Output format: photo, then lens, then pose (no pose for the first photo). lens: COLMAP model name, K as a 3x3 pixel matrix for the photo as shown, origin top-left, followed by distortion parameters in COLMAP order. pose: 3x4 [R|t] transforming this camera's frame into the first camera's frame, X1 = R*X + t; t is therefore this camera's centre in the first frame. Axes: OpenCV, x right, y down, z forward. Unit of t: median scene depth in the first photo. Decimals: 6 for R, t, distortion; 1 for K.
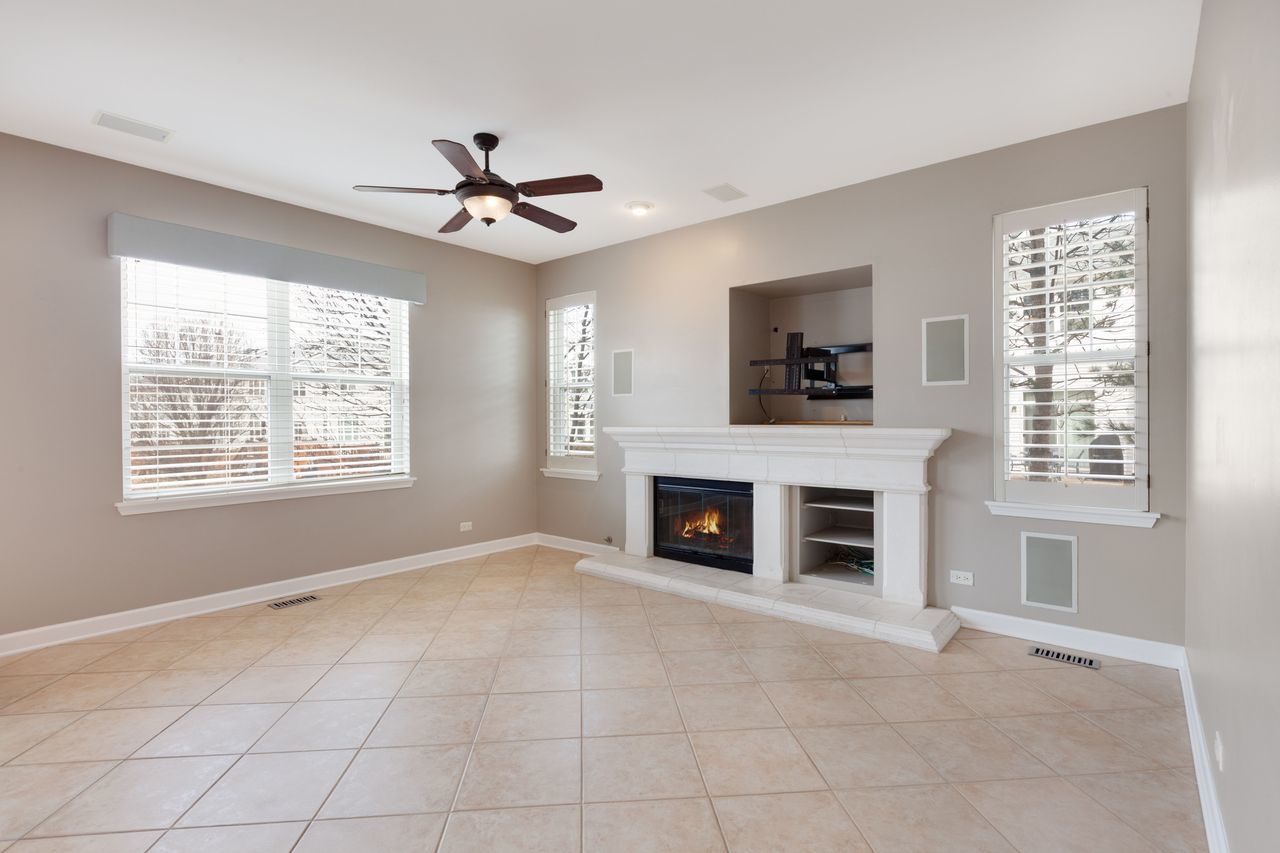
lens RADIAL K [[617.1, 0, 642.4], [0, 617.1, 420.9], [0, 0, 1]] dist [-0.000463, -0.002817]
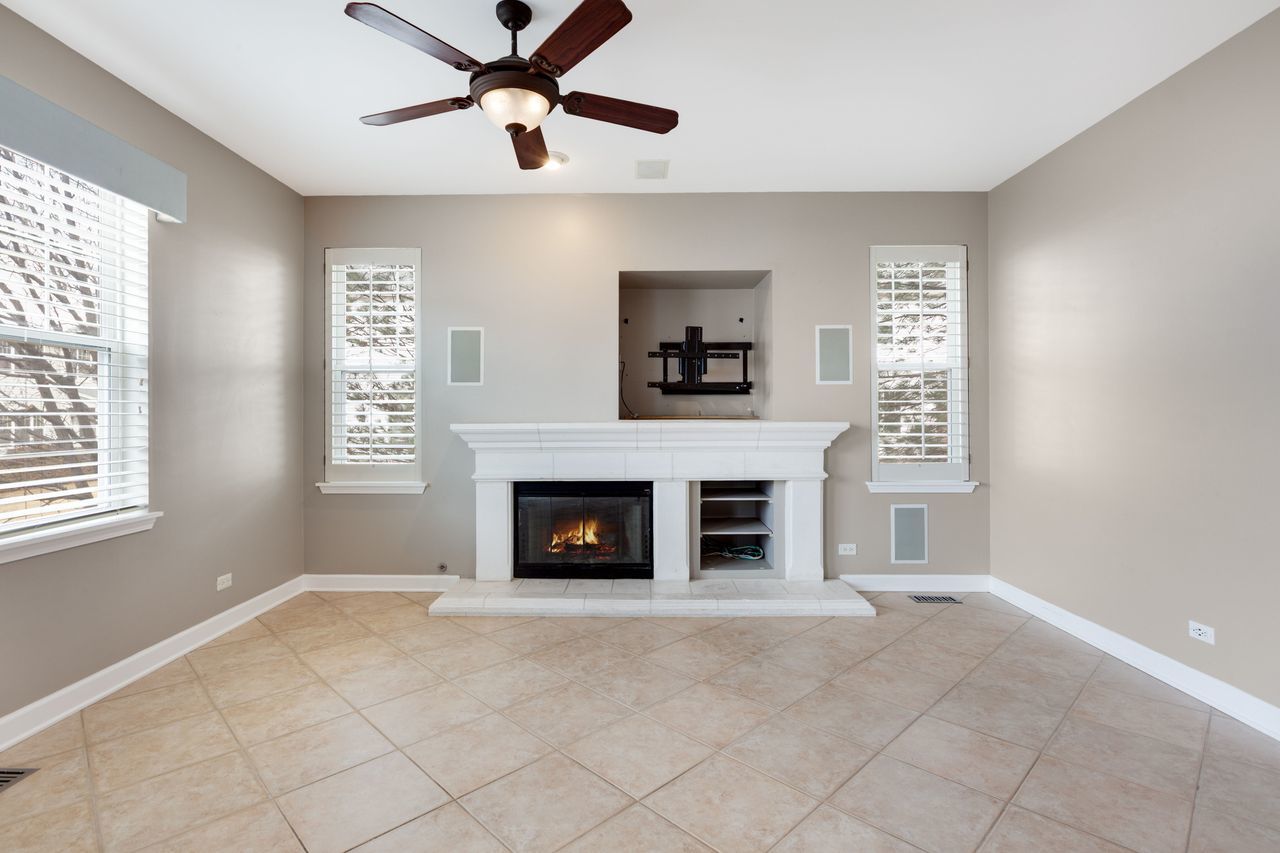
lens RADIAL K [[617.1, 0, 635.2], [0, 617.1, 413.2], [0, 0, 1]] dist [-0.000463, -0.002817]
pose [[0.773895, 0.002247, 0.633310, -0.453669], [0.002612, 0.999974, -0.006739, 0.002551], [-0.633309, 0.006869, 0.773869, 0.294711]]
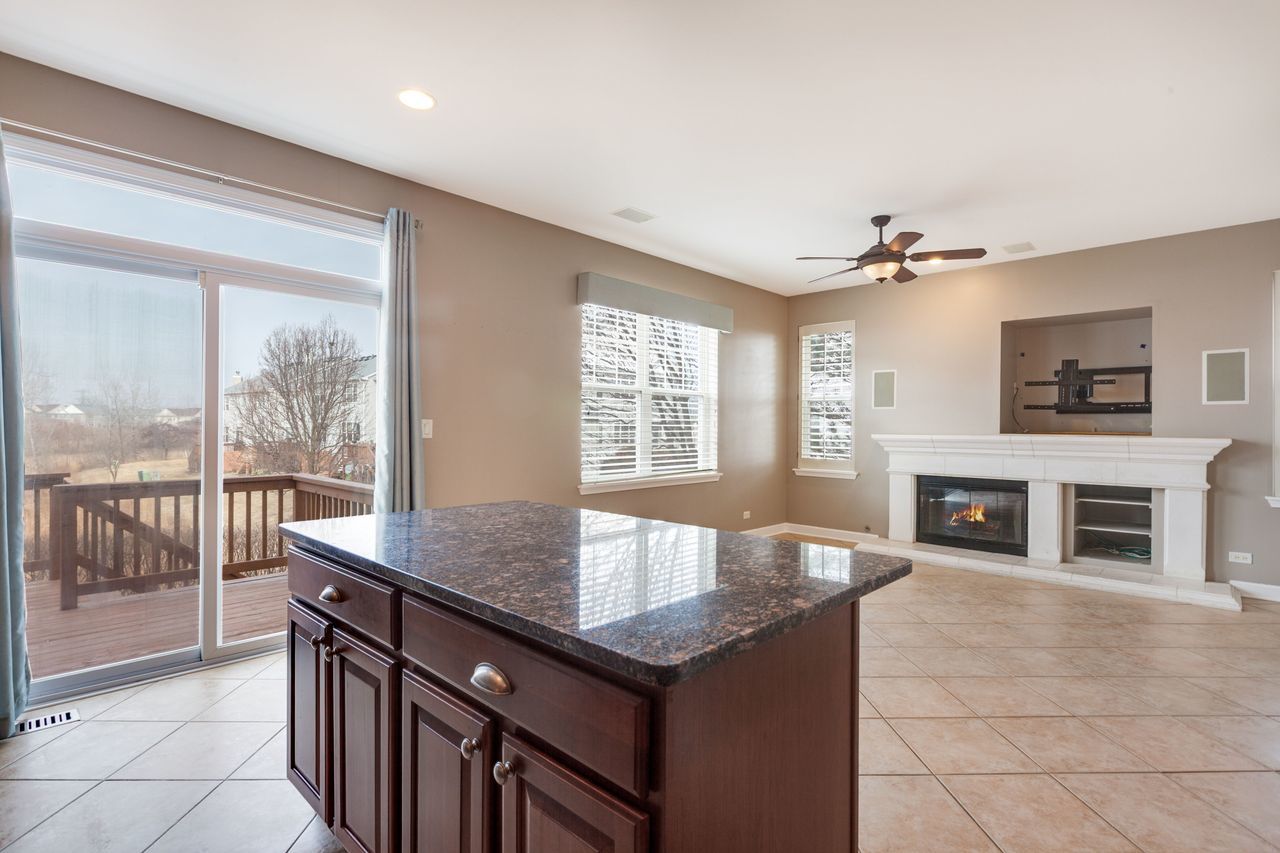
lens RADIAL K [[617.1, 0, 628.7], [0, 617.1, 425.7], [0, 0, 1]] dist [-0.000463, -0.002817]
pose [[0.997155, 0.011576, -0.074490, -0.538474], [-0.011972, 0.999916, -0.004869, 0.005440], [0.074427, 0.005747, 0.997210, -0.292186]]
